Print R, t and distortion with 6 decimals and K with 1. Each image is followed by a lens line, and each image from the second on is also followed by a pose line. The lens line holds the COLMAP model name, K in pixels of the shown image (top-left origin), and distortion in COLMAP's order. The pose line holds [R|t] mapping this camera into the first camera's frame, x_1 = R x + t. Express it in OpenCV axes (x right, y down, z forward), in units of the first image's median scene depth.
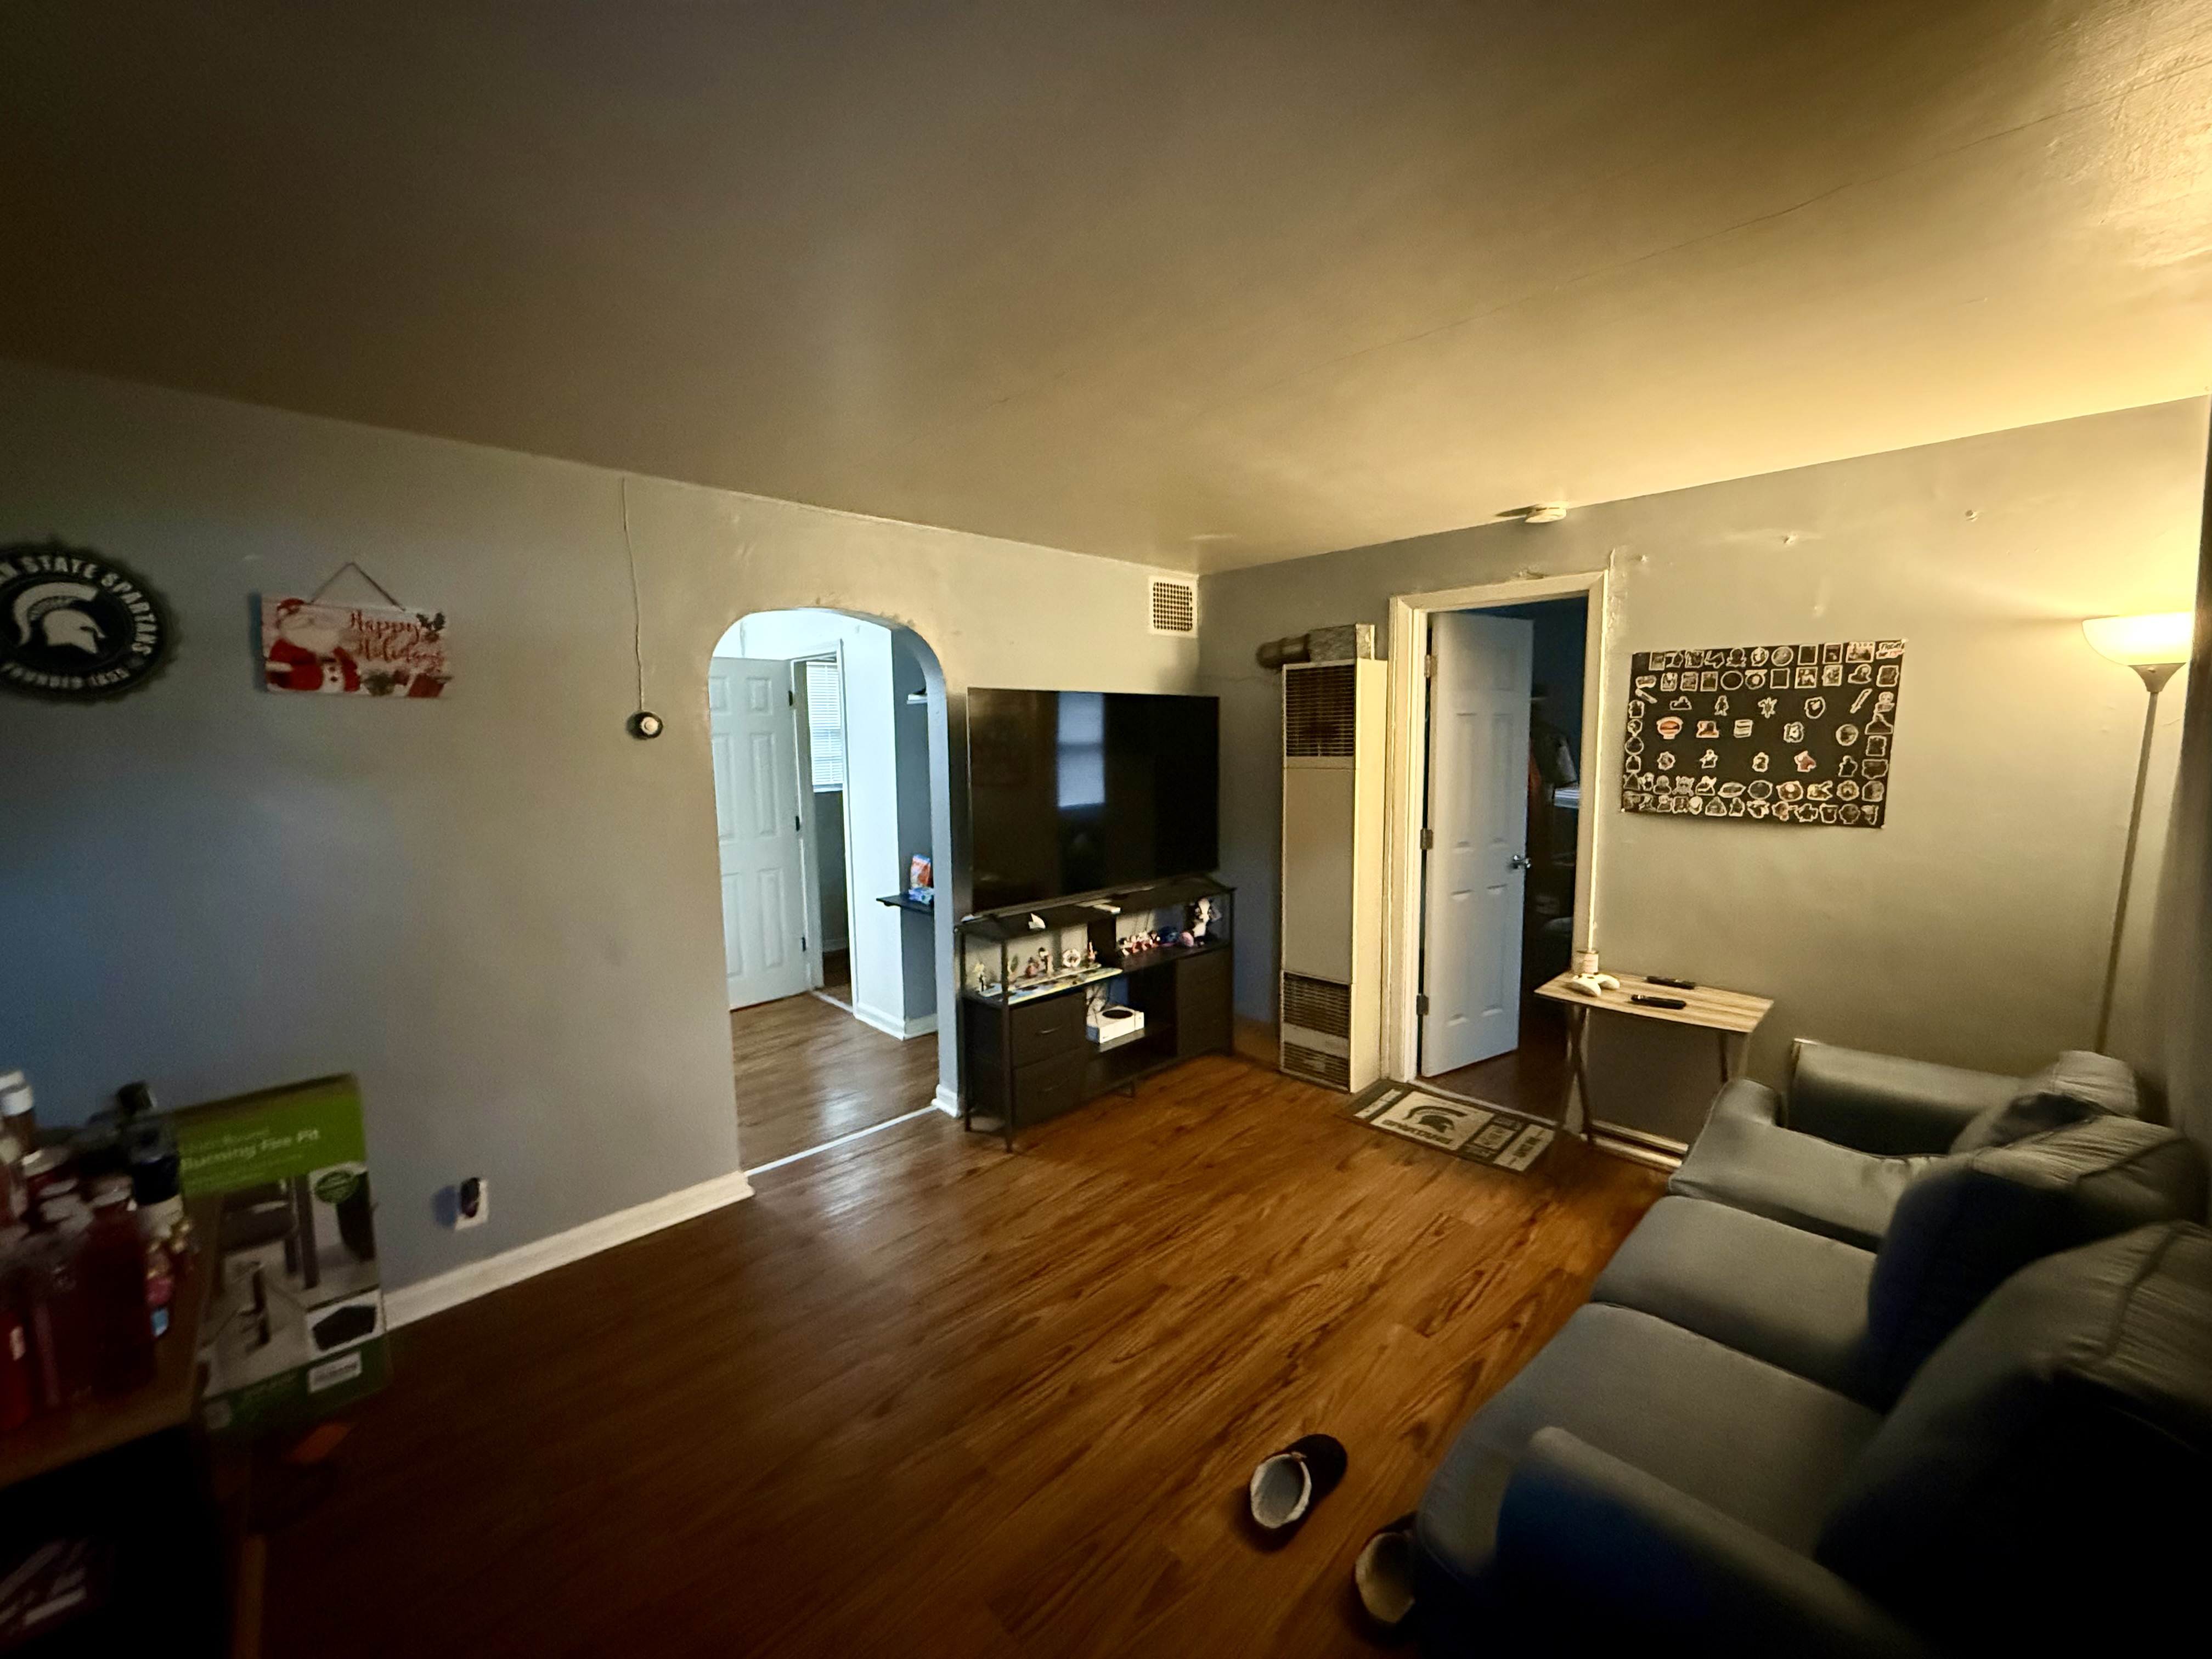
lens RADIAL K [[885.1, 0, 1105.1], [0, 885.1, 832.9], [0, 0, 1]] dist [0.000297, 0.000033]
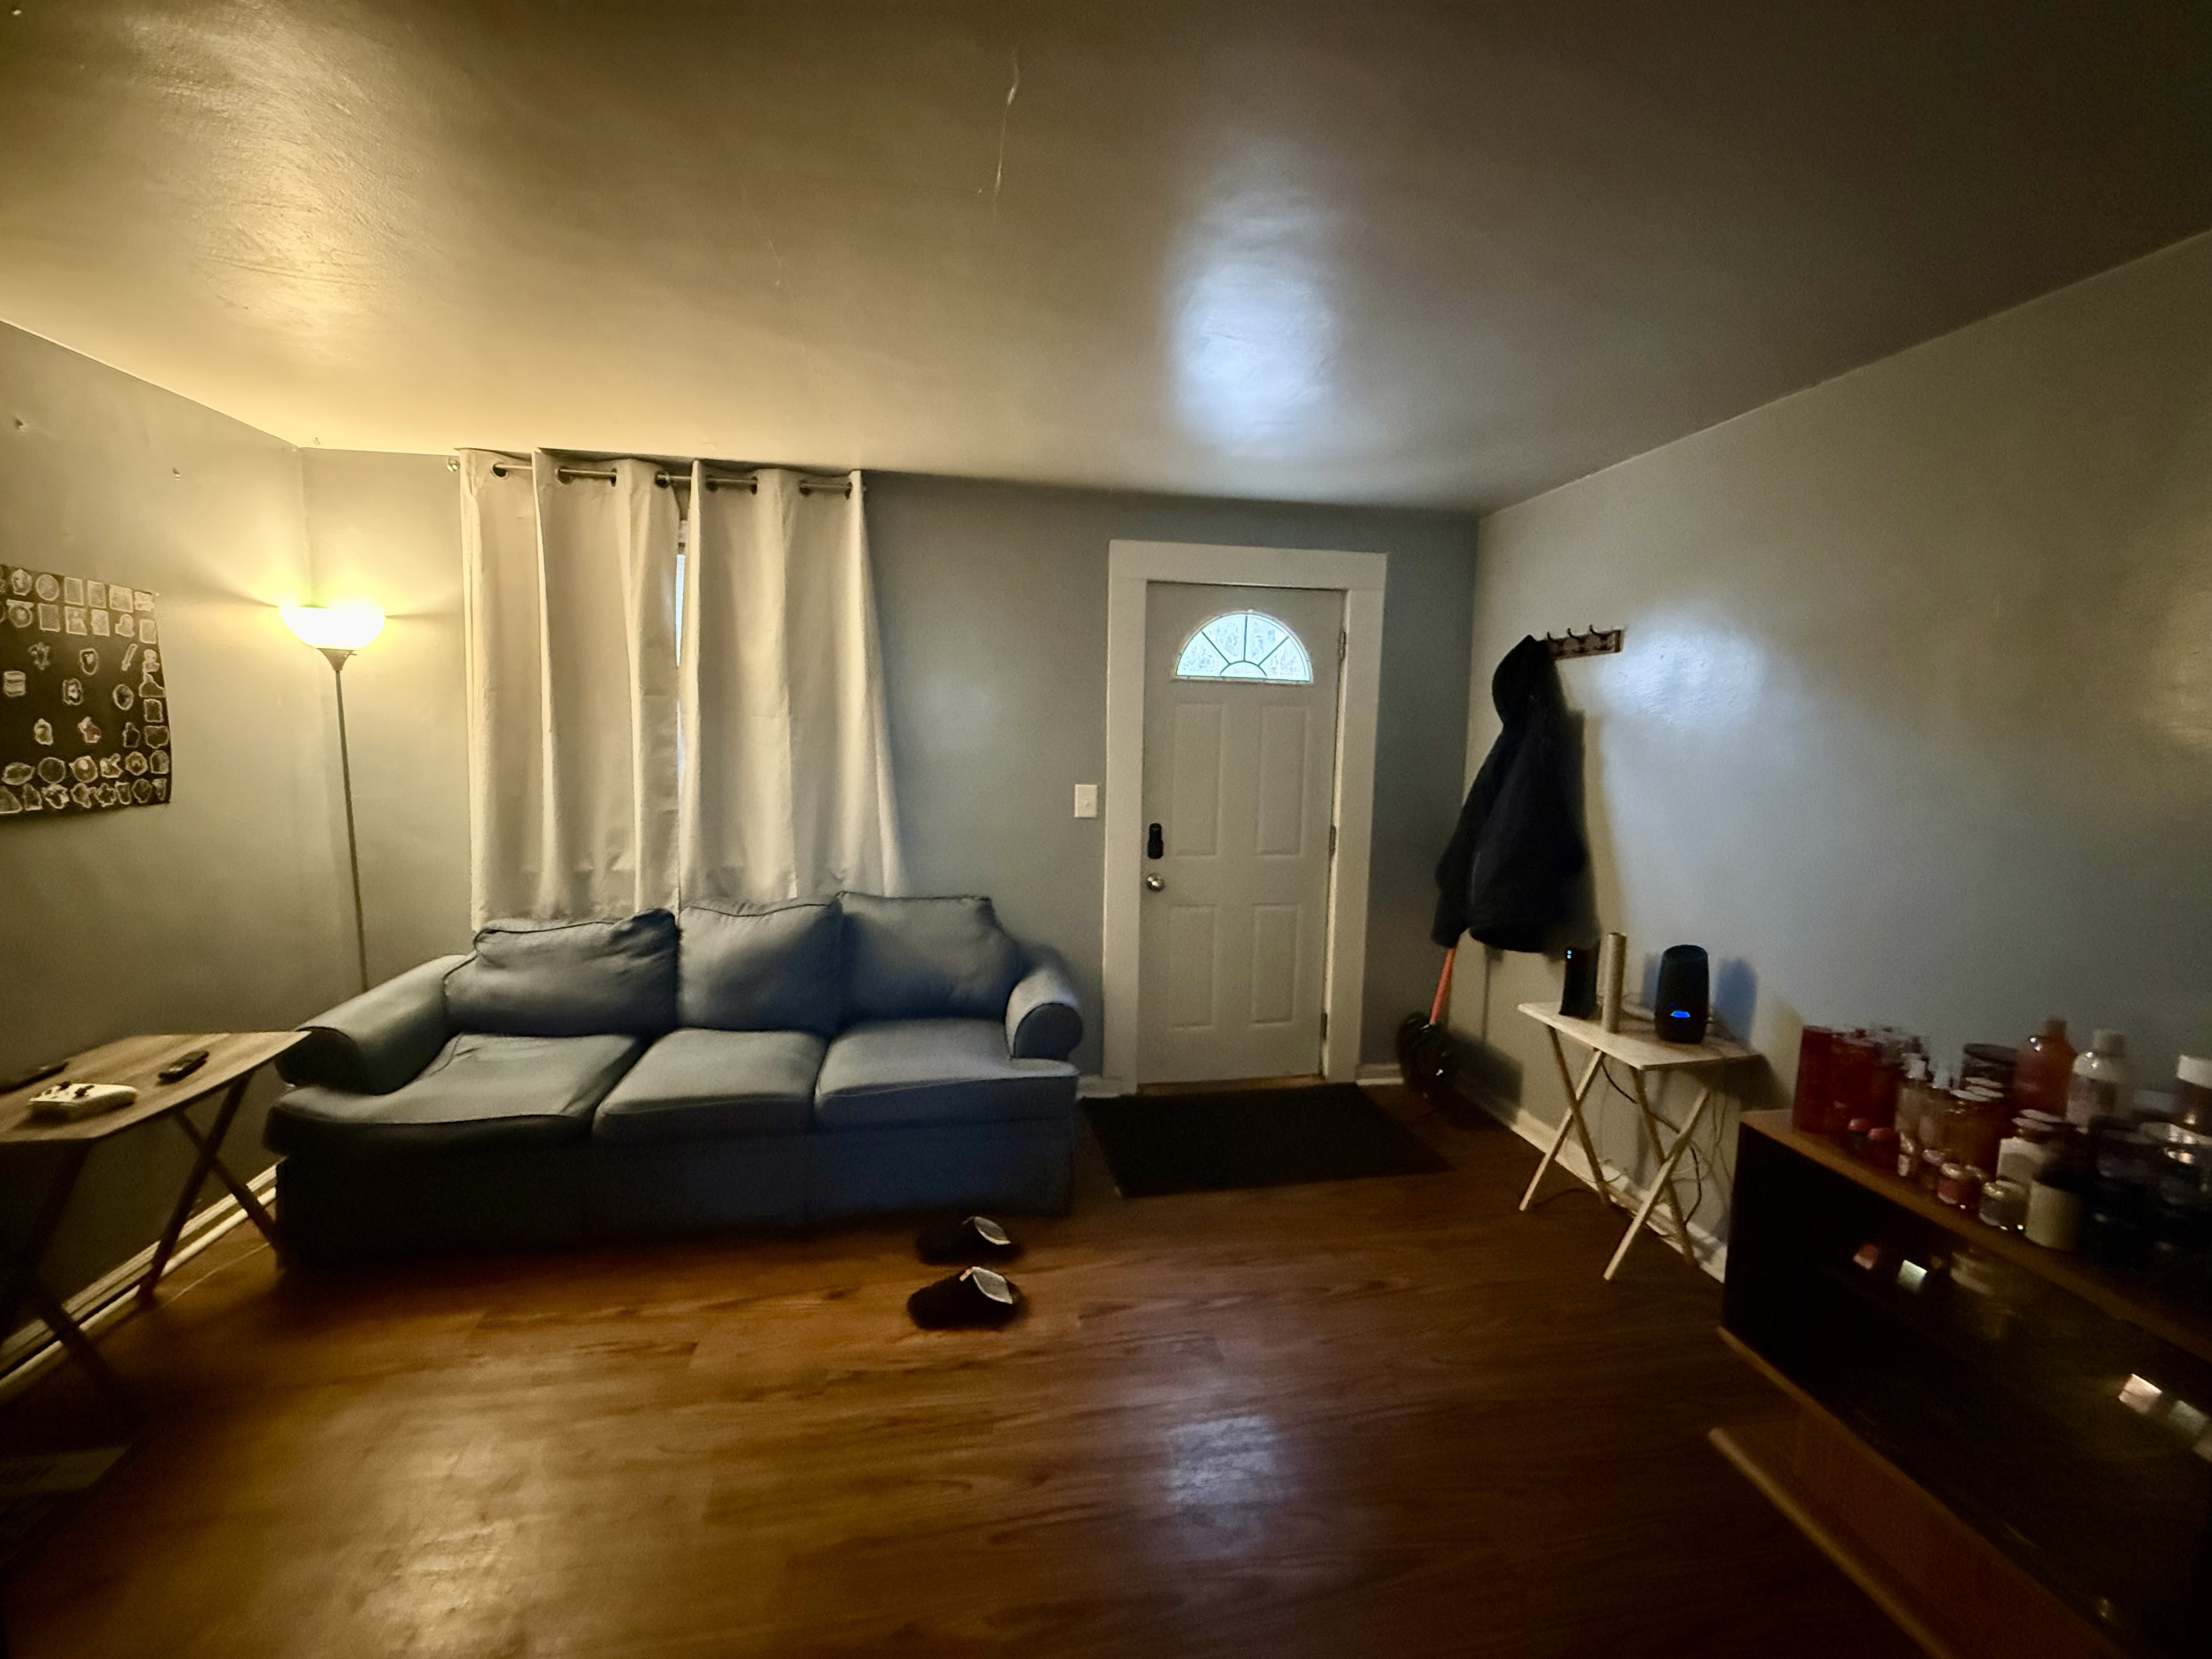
lens RADIAL K [[885.1, 0, 1107.7], [0, 885.1, 828.0], [0, 0, 1]] dist [0.000297, 0.000033]
pose [[-0.829383, -0.060446, 0.555401, -0.391997], [0.064159, 0.977248, 0.202165, -0.097058], [-0.554985, 0.203306, -0.806634, 1.156761]]
